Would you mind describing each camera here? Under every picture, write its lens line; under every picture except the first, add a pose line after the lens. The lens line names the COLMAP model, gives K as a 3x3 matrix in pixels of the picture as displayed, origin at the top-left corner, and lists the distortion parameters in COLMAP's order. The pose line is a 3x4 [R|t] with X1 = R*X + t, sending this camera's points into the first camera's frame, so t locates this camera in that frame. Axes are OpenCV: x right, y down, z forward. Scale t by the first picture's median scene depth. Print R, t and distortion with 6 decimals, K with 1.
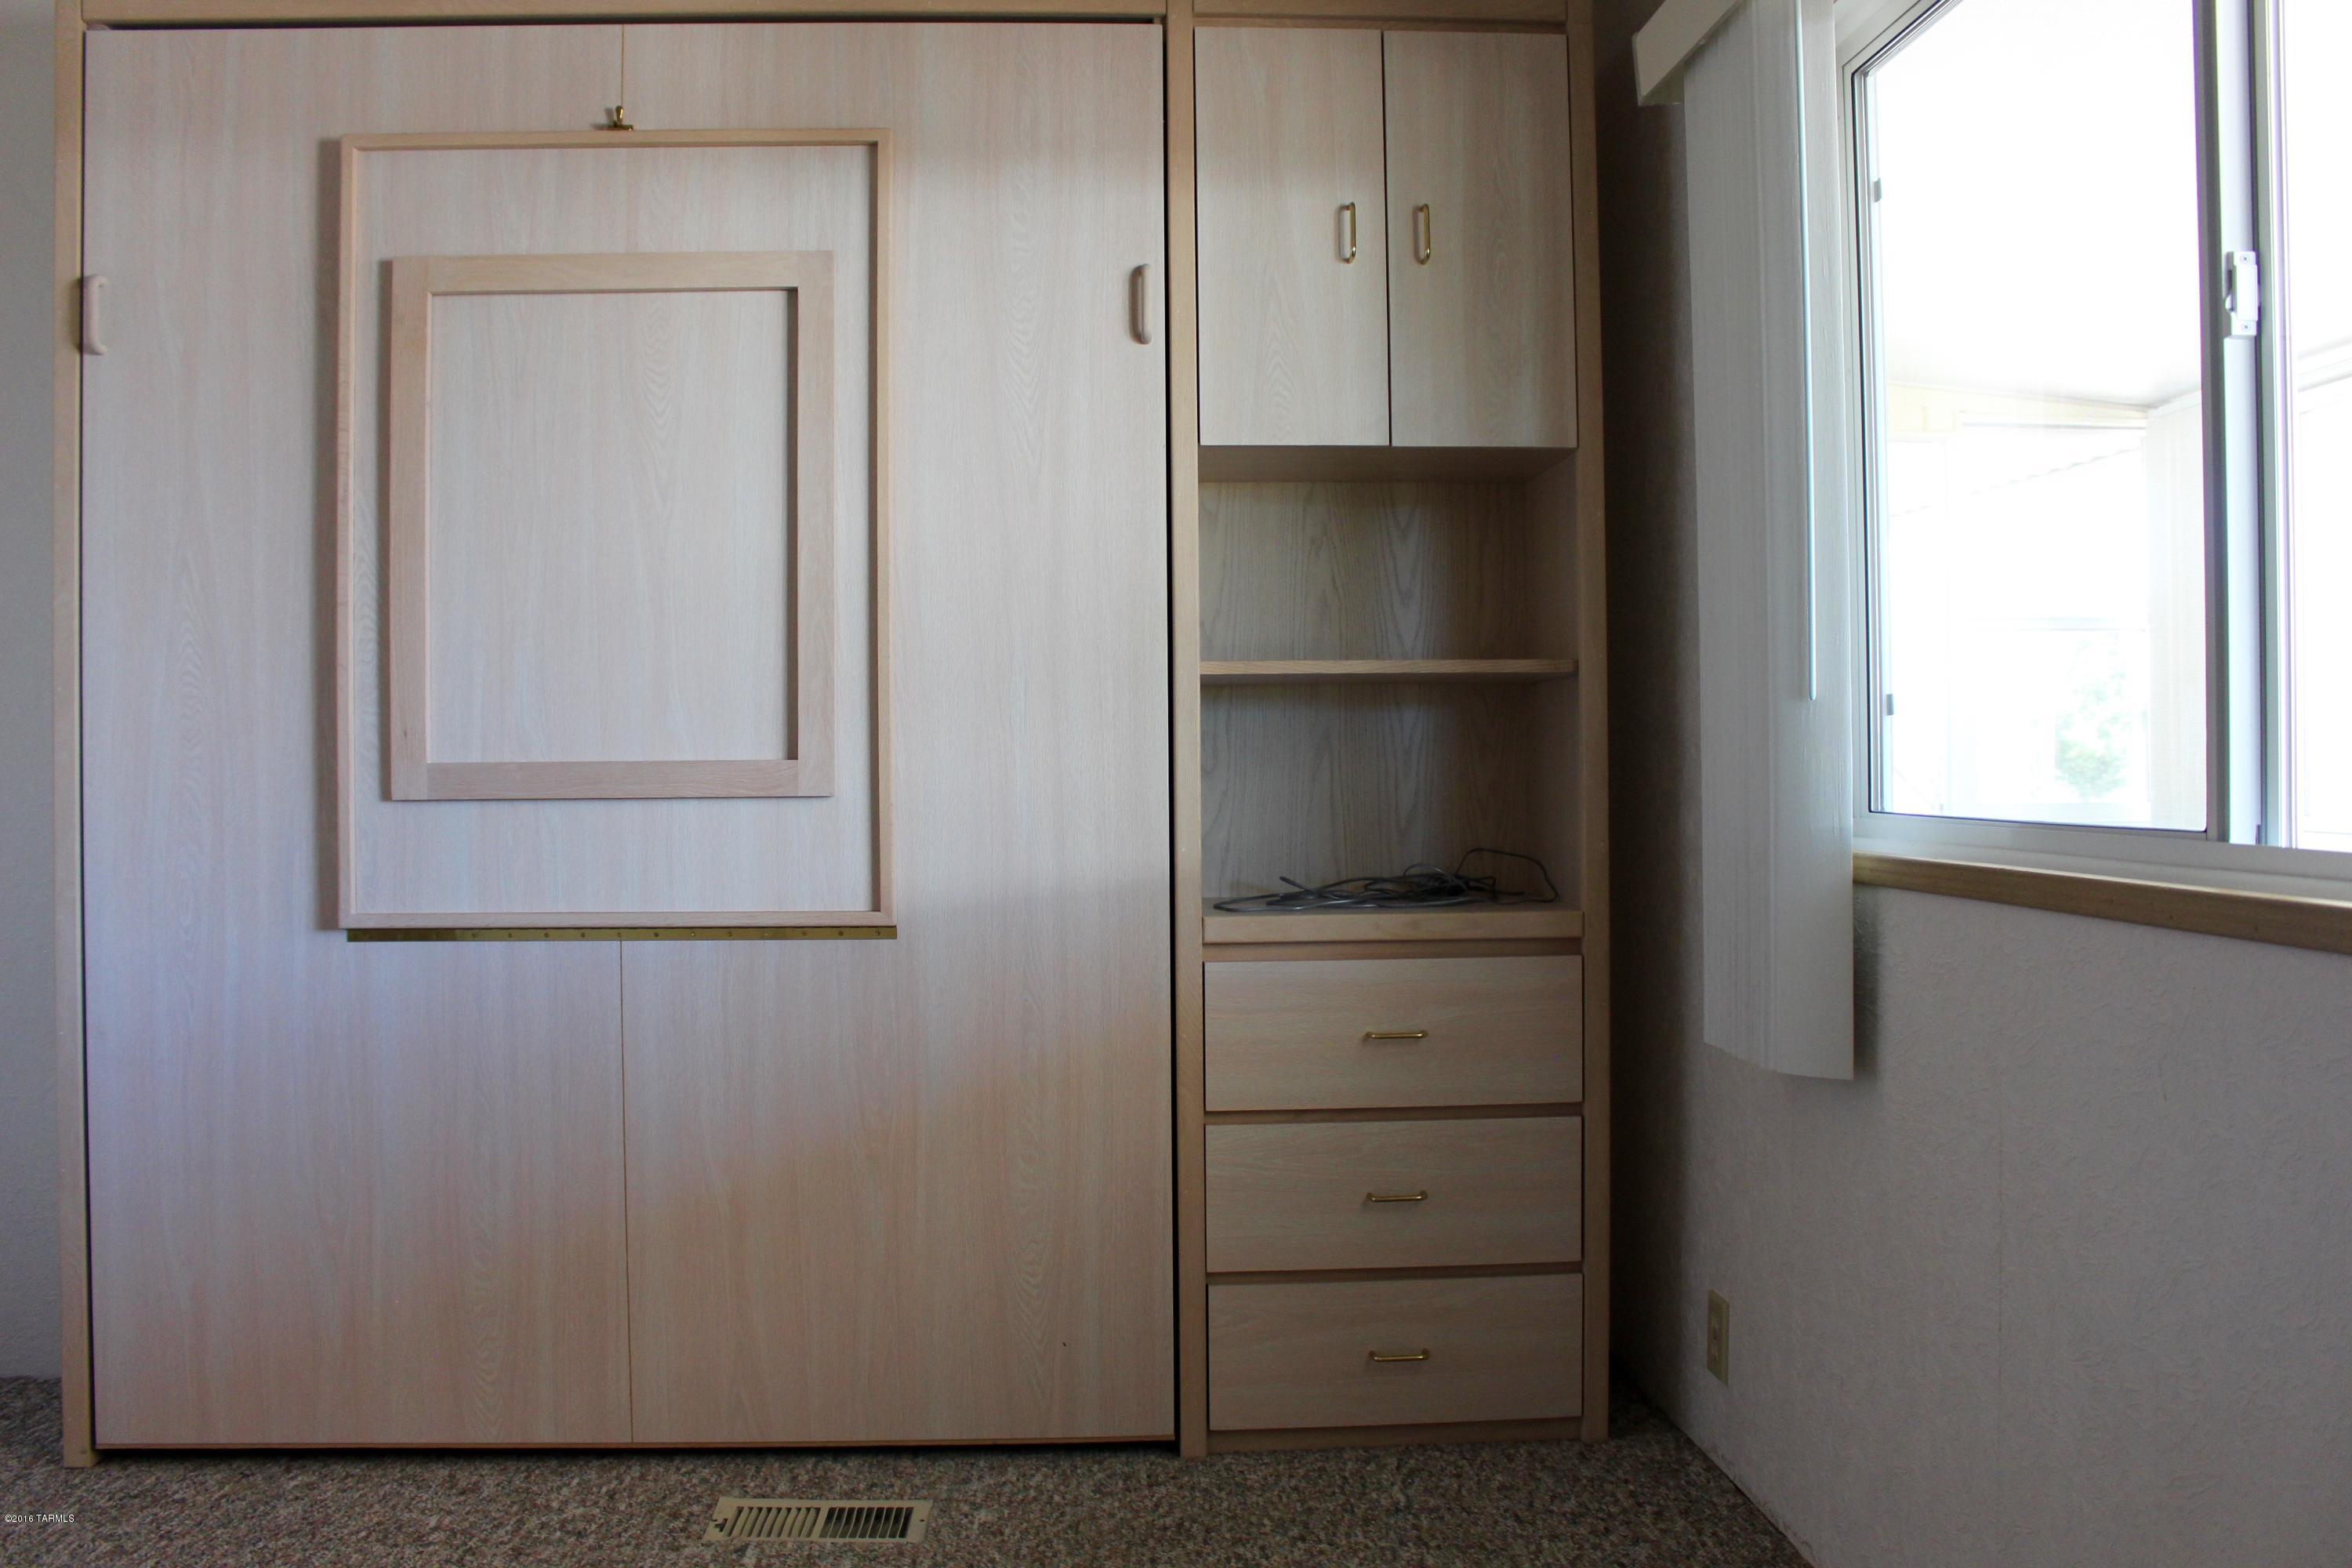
lens RADIAL K [[1958.2, 0, 1166.4], [0, 1958.2, 770.2], [0, 0, 1]] dist [-0.154646, 0.127730]
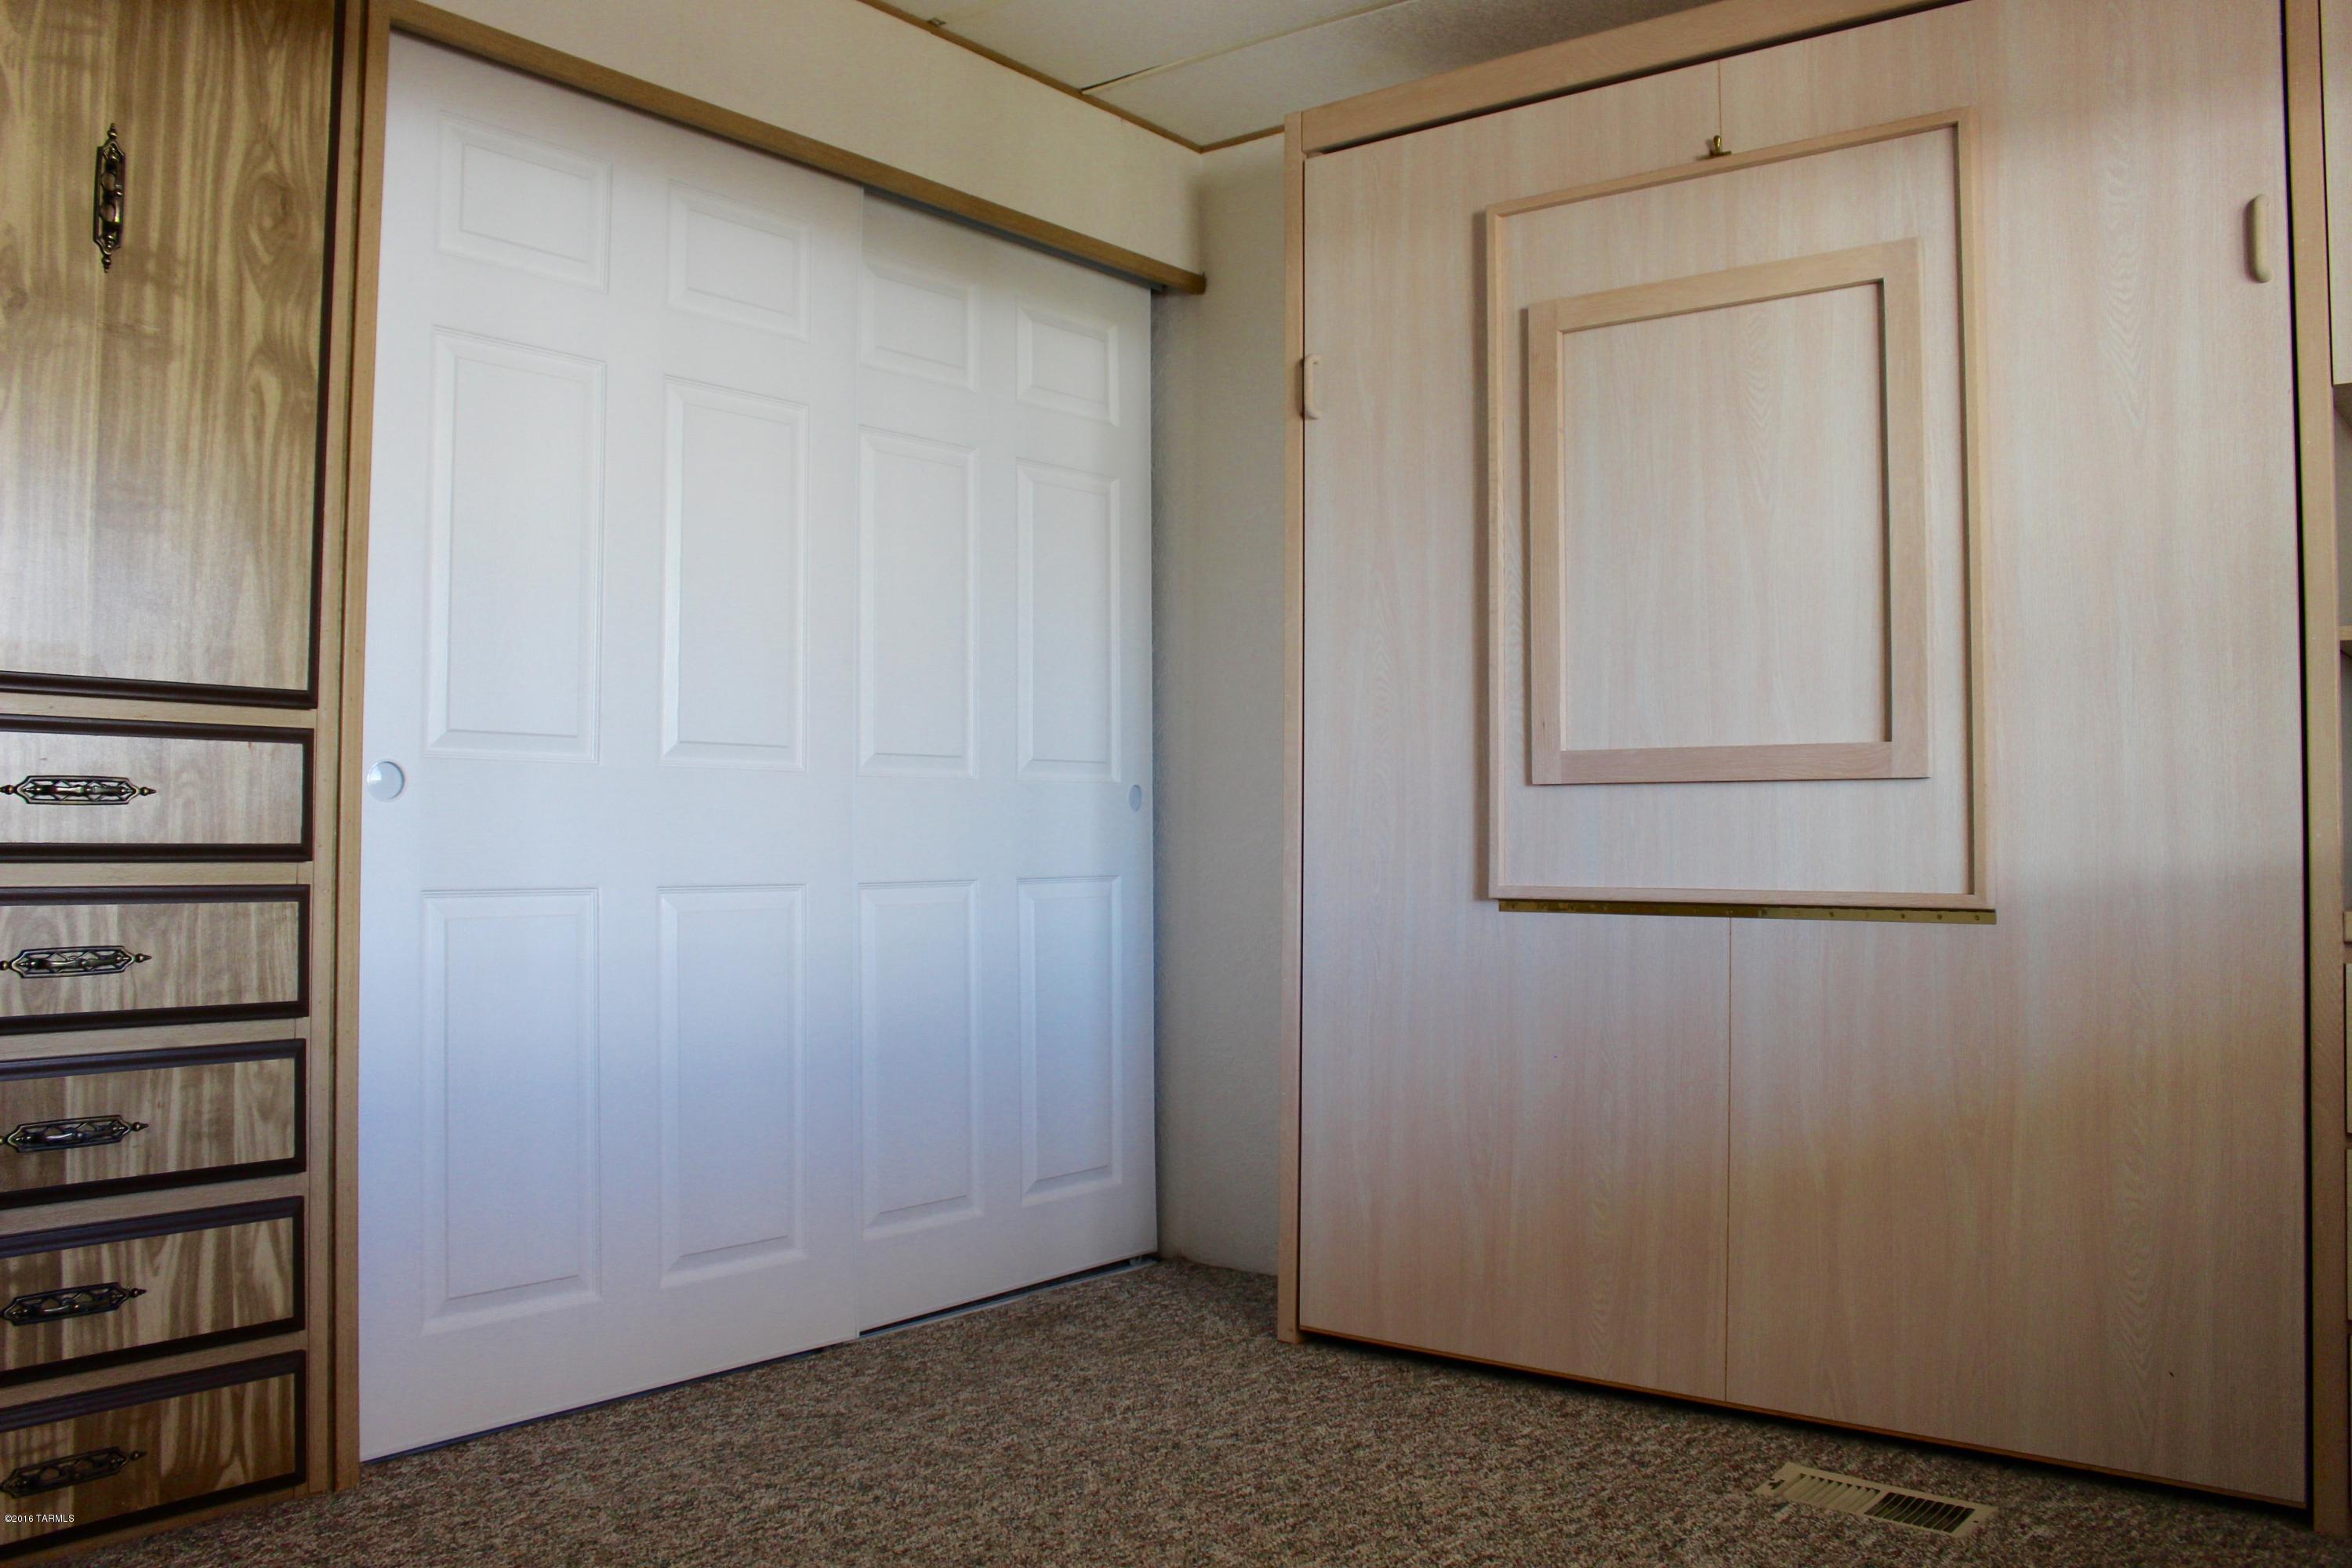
lens RADIAL K [[1958.2, 0, 1160.1], [0, 1958.2, 768.7], [0, 0, 1]] dist [-0.154646, 0.127730]
pose [[0.748654, -0.011084, -0.662868, 0.185989], [-0.015647, 0.999286, -0.034381, 0.048920], [0.662776, 0.036111, 0.747947, 0.003925]]
